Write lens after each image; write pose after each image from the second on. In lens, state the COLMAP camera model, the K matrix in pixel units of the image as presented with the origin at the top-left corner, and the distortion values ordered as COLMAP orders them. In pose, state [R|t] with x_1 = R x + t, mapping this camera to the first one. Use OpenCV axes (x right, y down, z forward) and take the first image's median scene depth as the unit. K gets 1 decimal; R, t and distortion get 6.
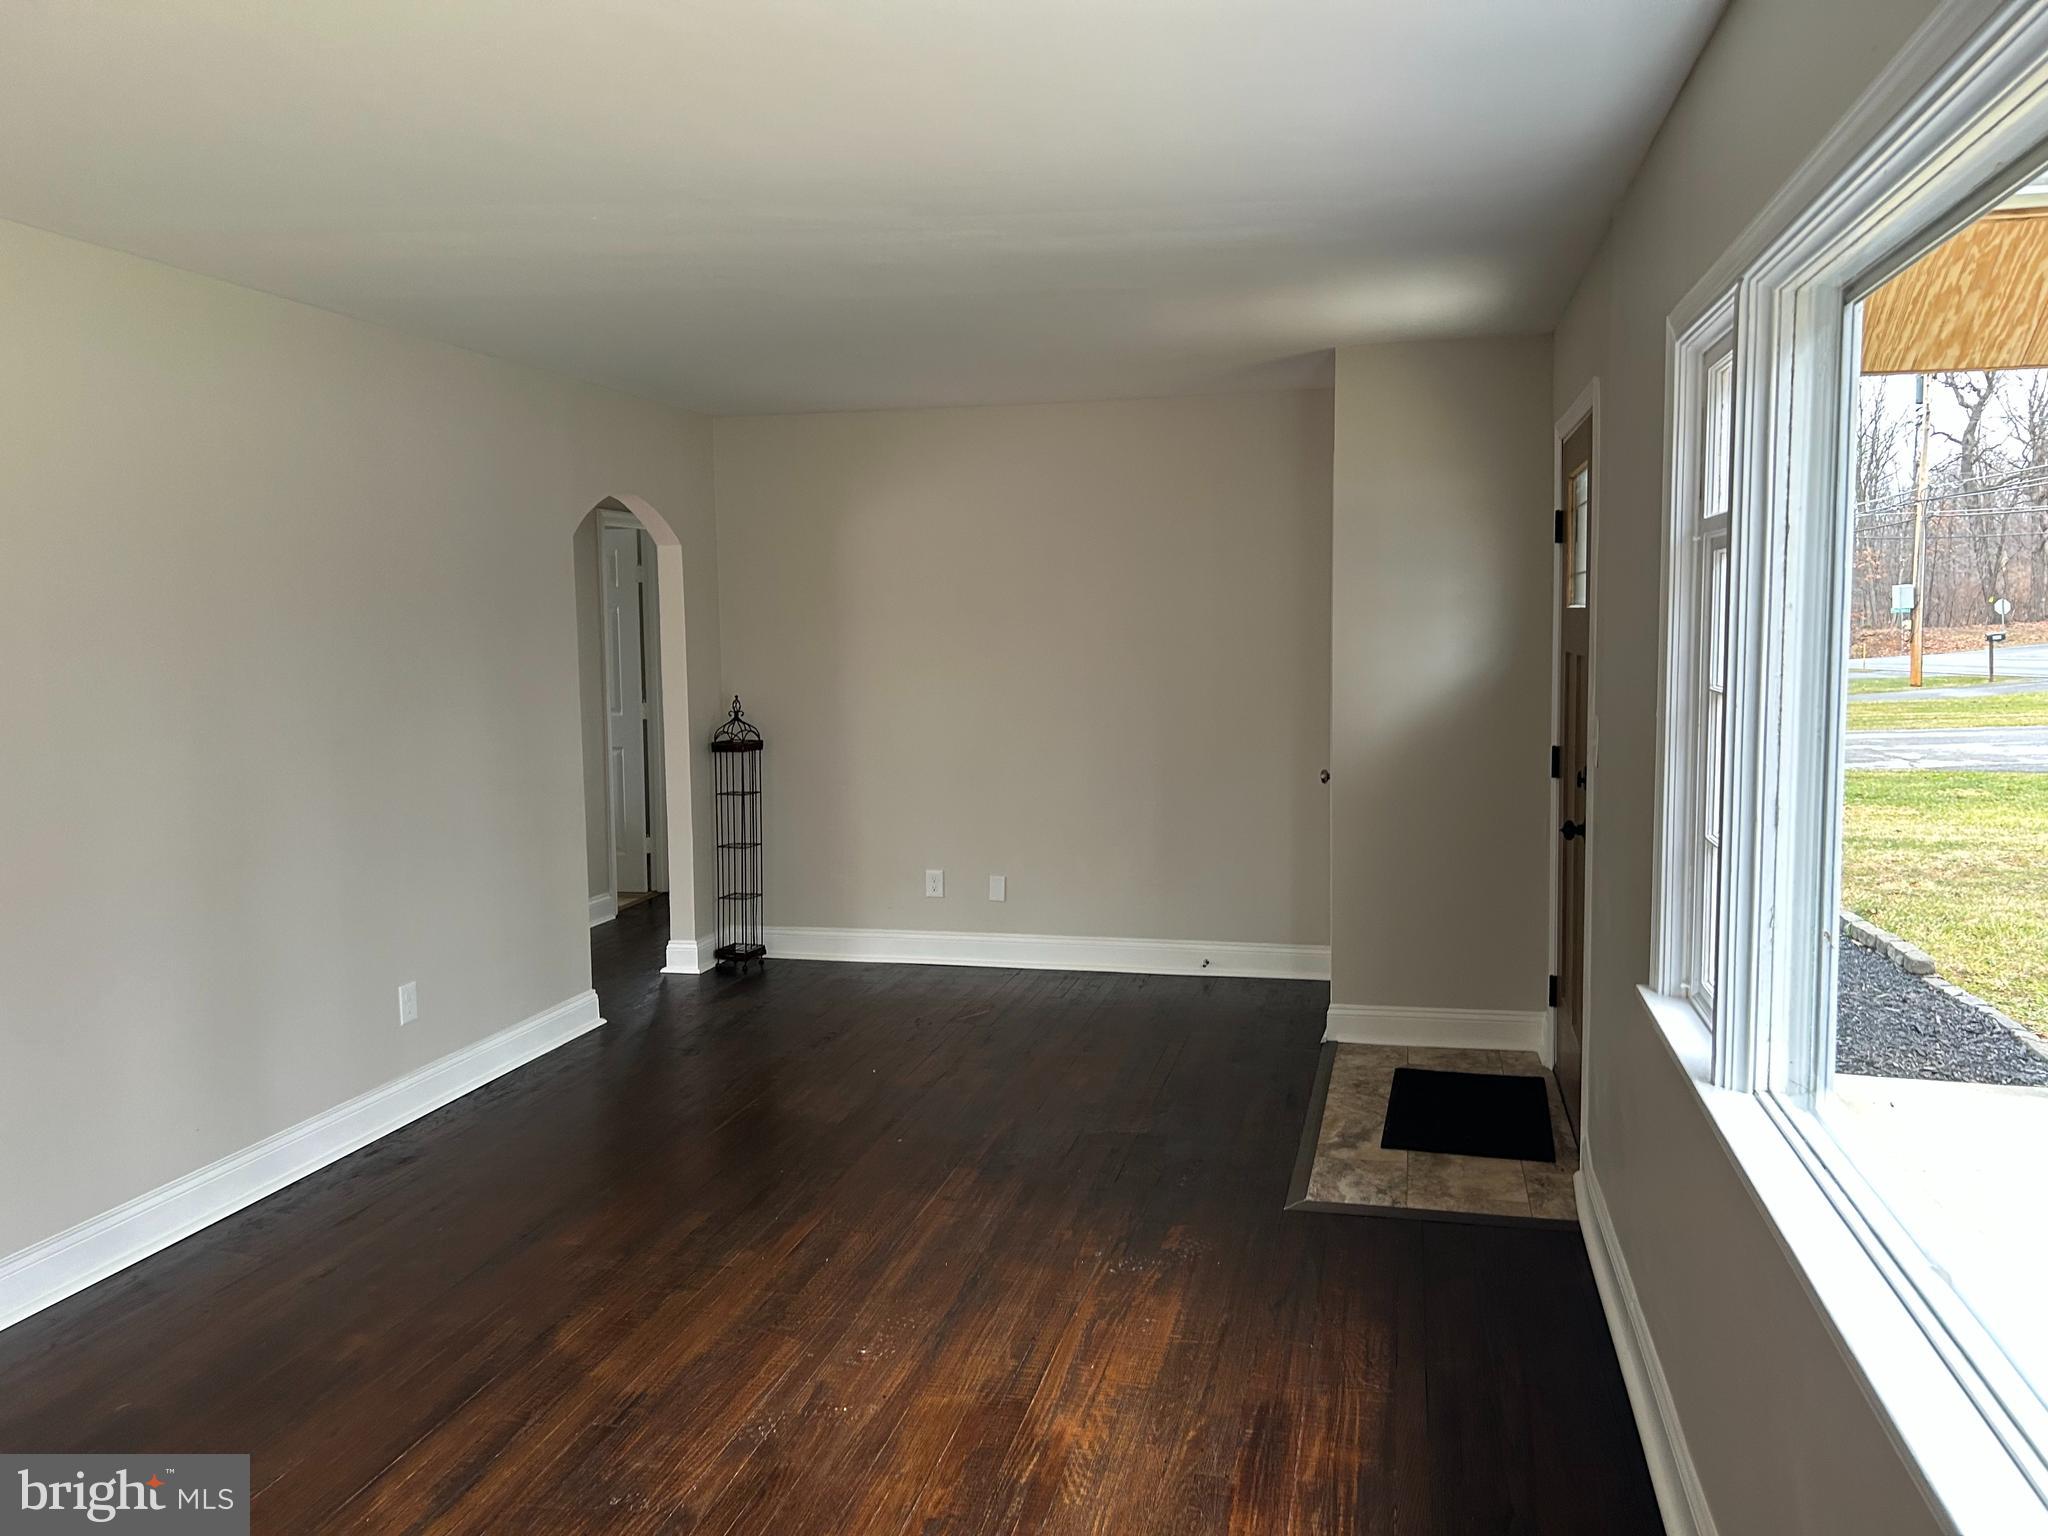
lens RADIAL K [[1544.4, 0, 1023.0], [0, 1544.4, 760.4], [0, 0, 1]] dist [0.066453, -0.053008]
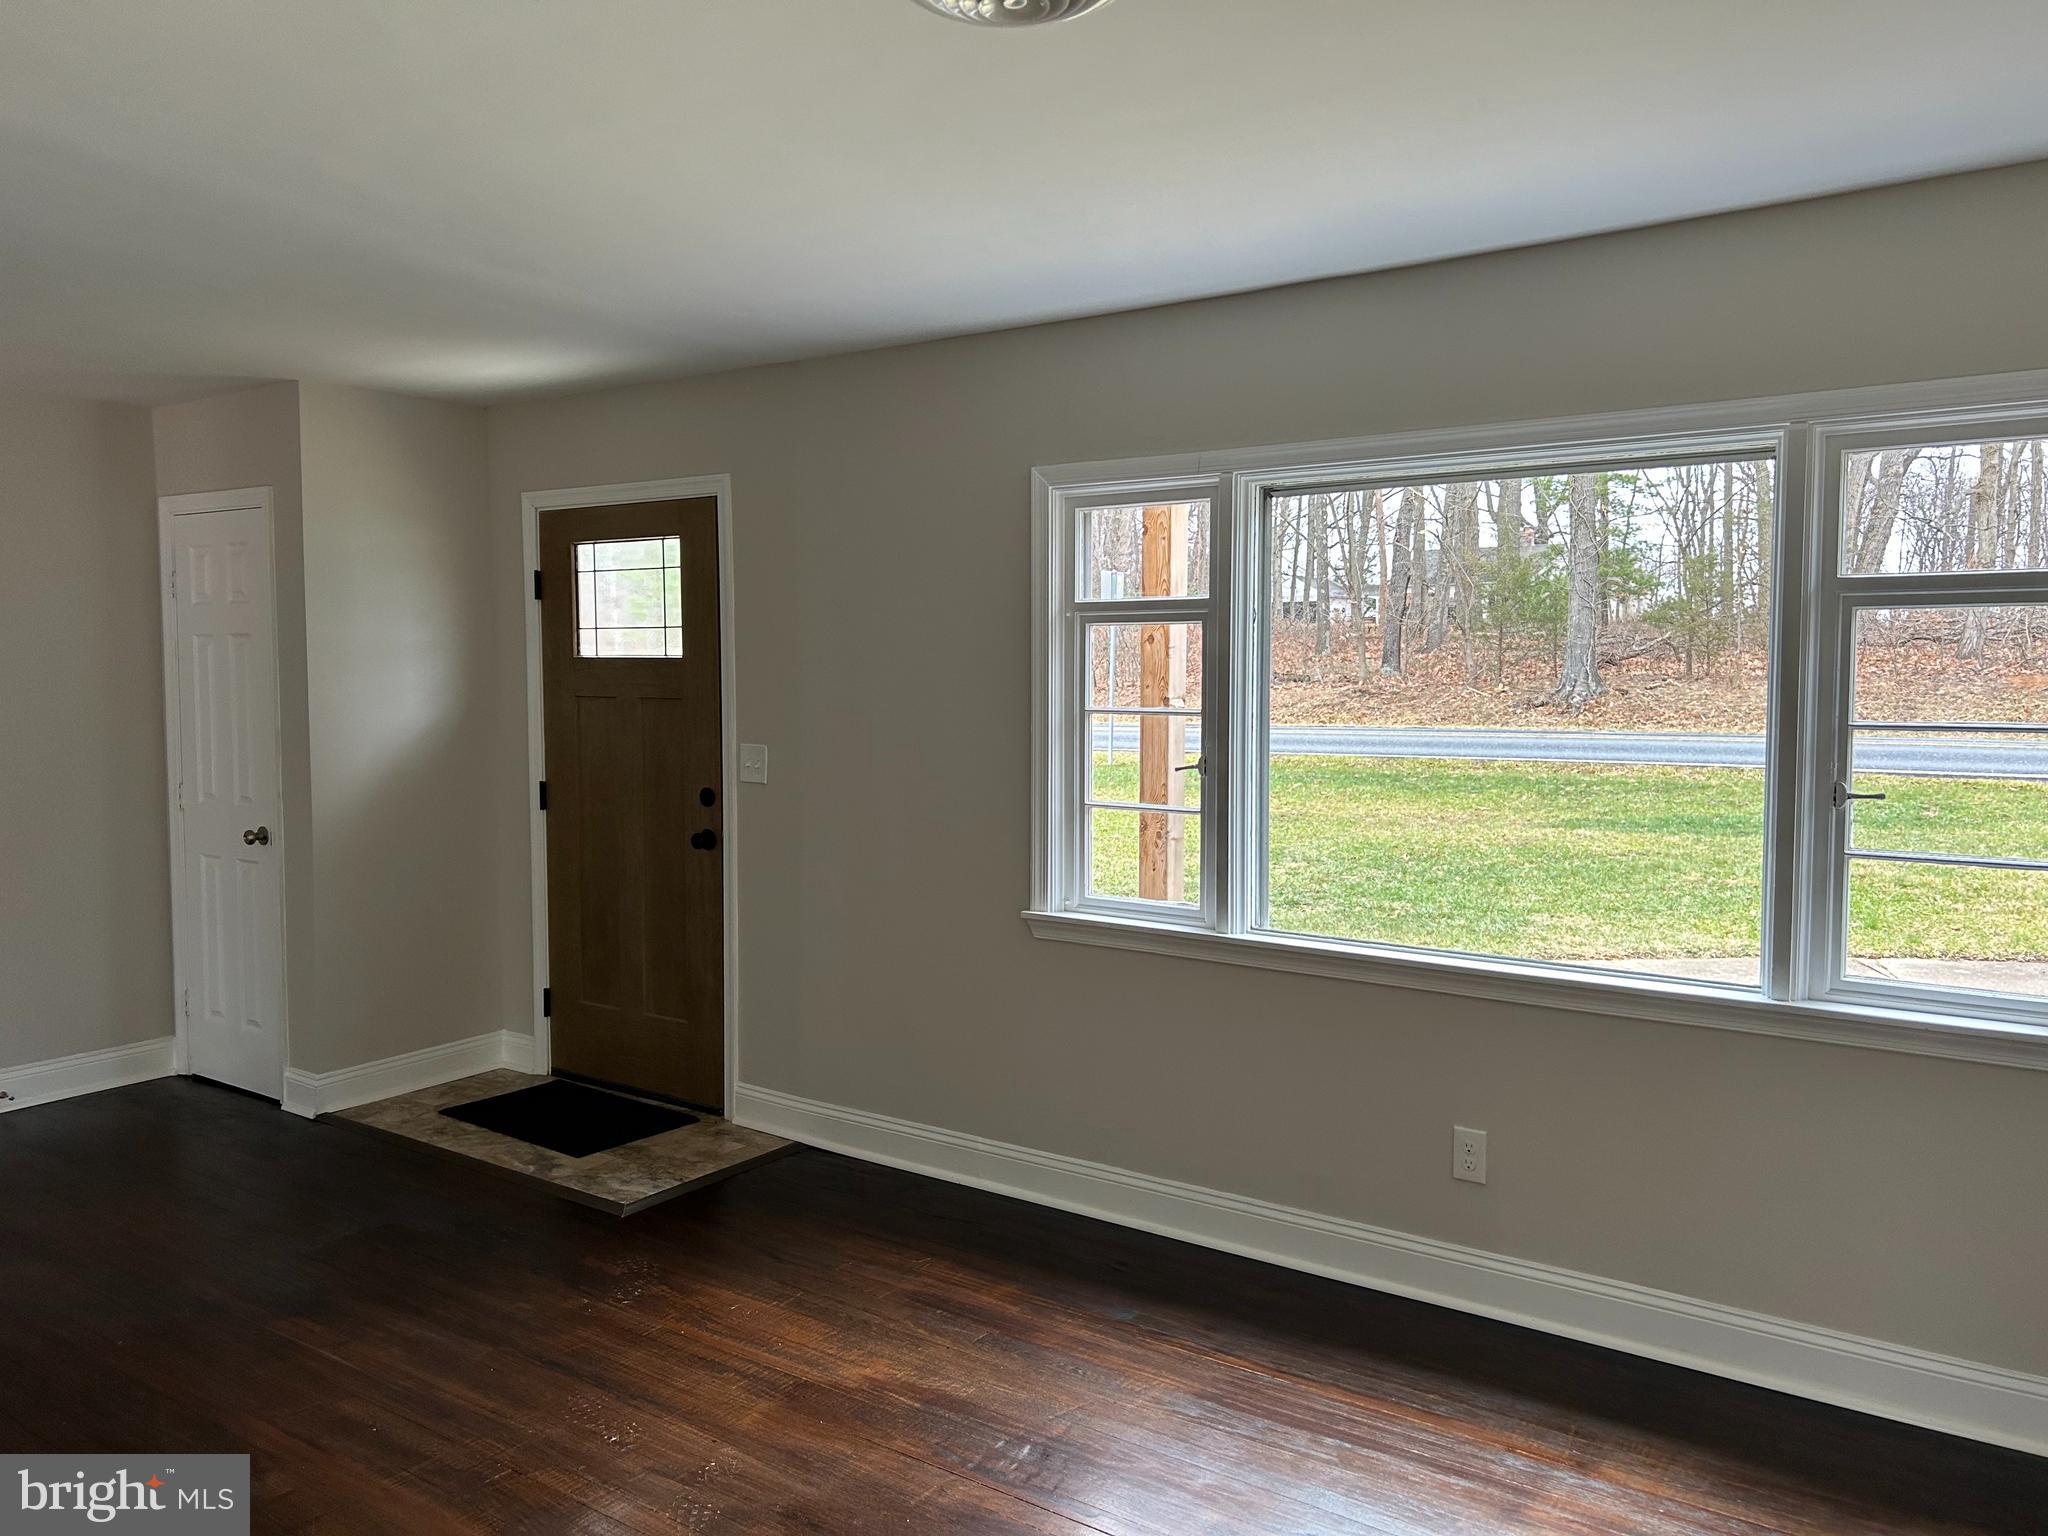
lens RADIAL K [[1542.0, 0, 1053.5], [0, 1542.0, 760.1], [0, 0, 1]] dist [0.082730, -0.081329]
pose [[0.366881, -0.043892, 0.929232, -0.791858], [0.079332, 0.996724, 0.015758, -0.018633], [-0.926879, 0.067936, 0.369161, 0.351168]]
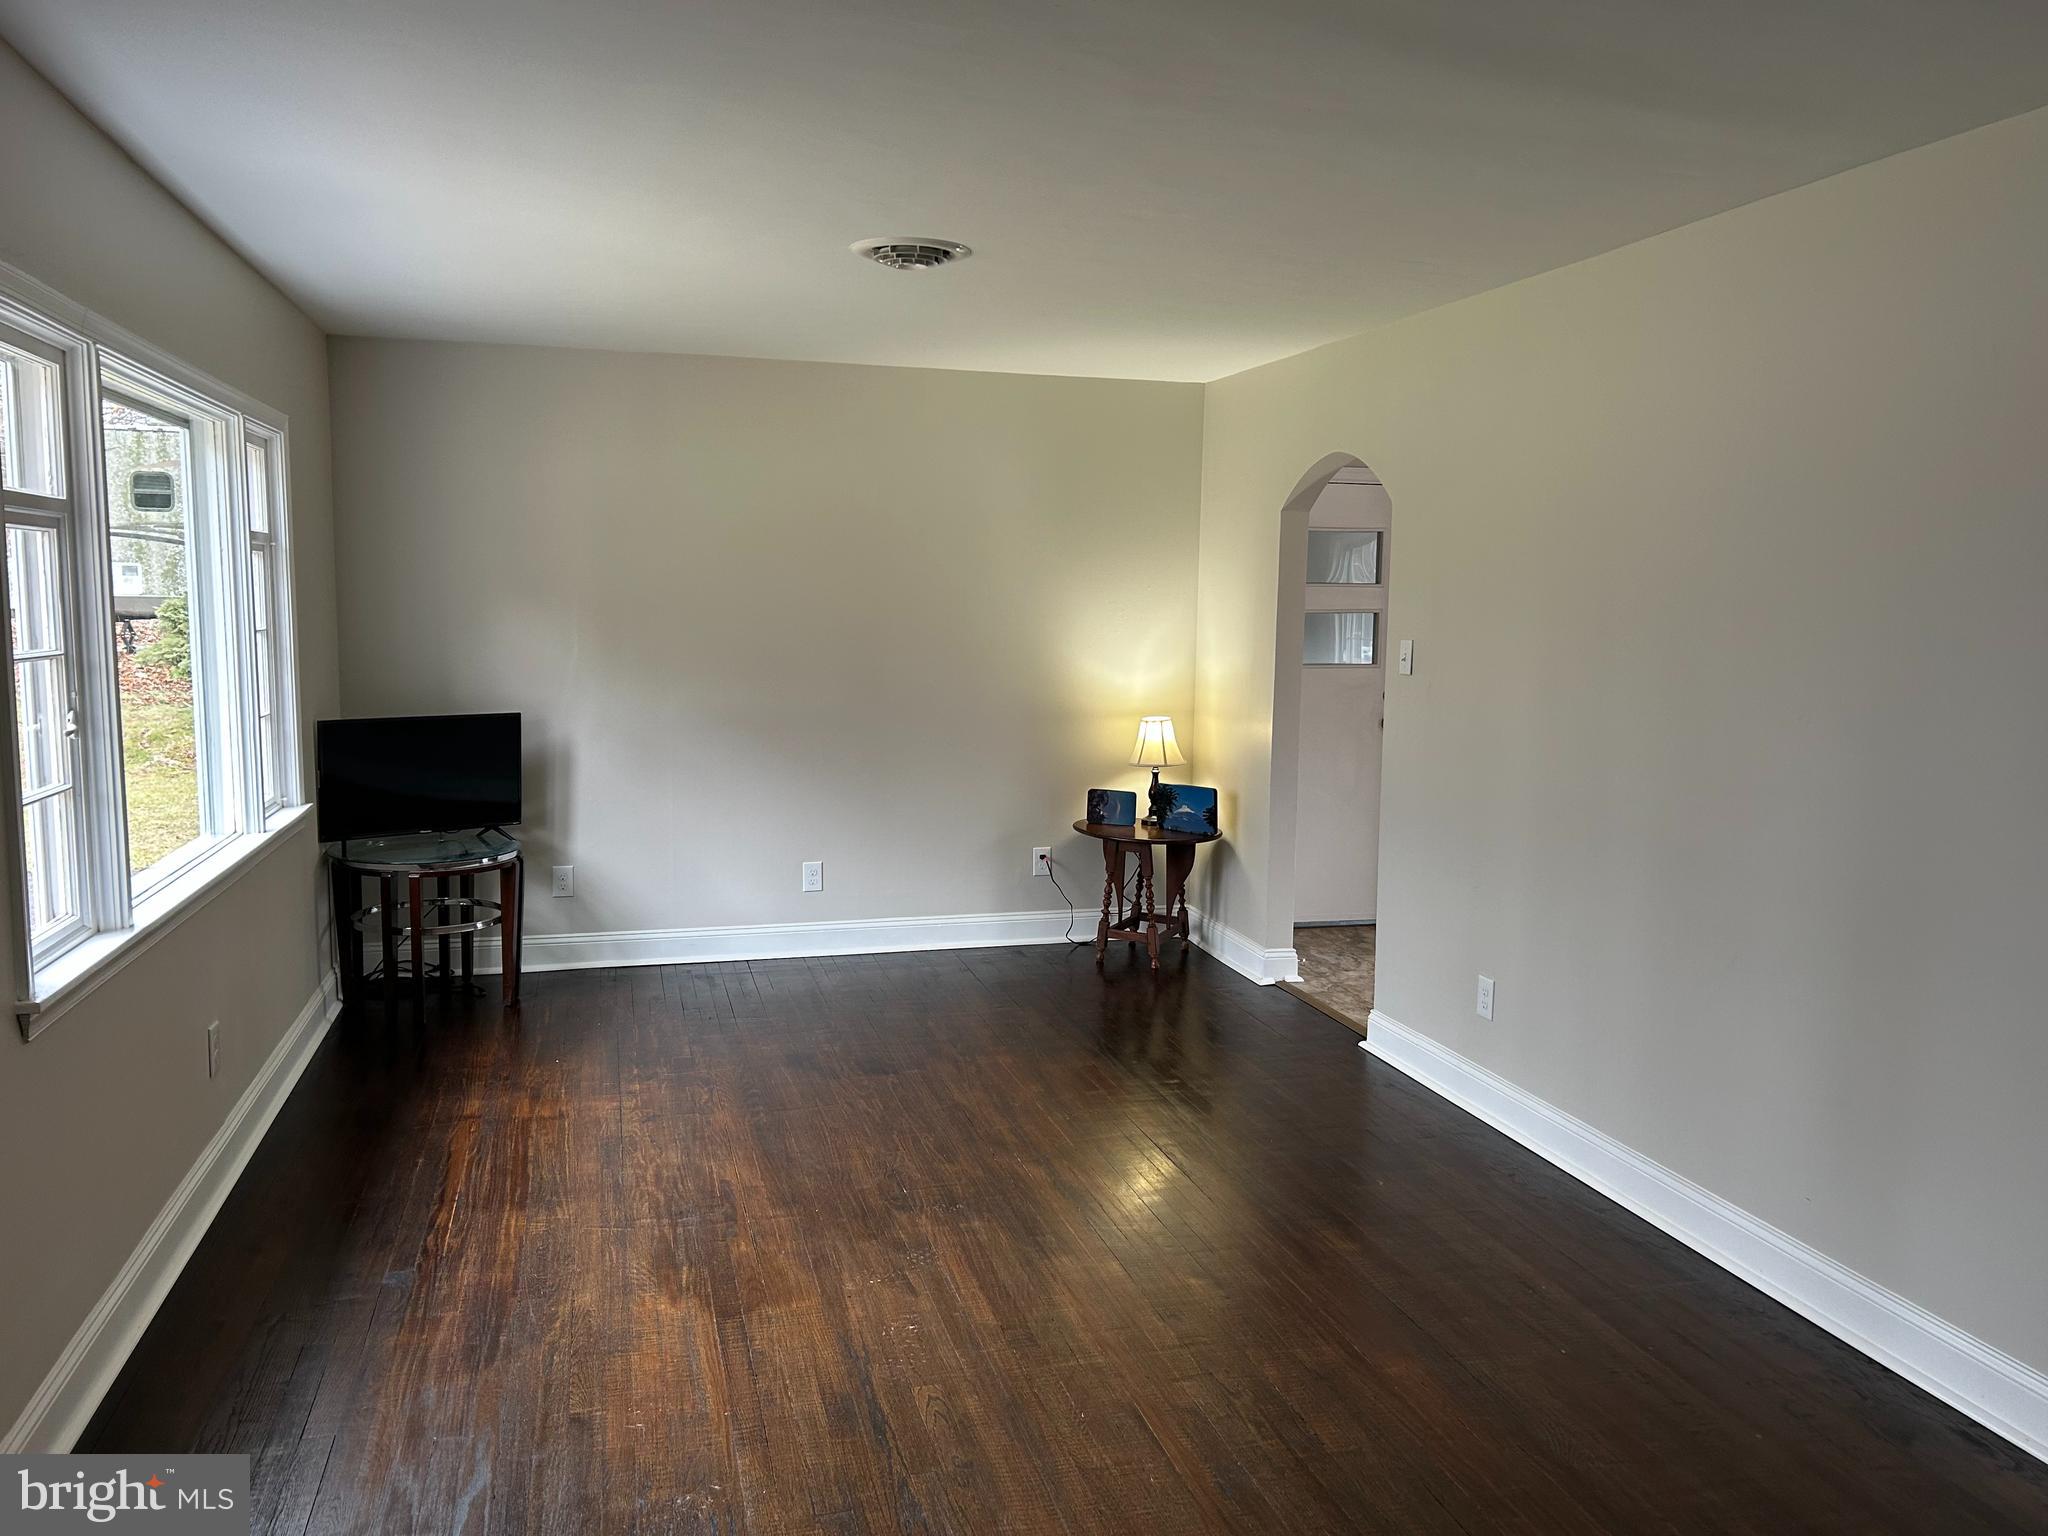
lens RADIAL K [[1544.4, 0, 1023.0], [0, 1544.4, 760.4], [0, 0, 1]] dist [0.066453, -0.053008]
pose [[-0.874319, 0.052055, -0.482553, 0.275242], [-0.046293, 0.980755, 0.189675, -0.156740], [0.483140, 0.188175, -0.855083, 1.677141]]
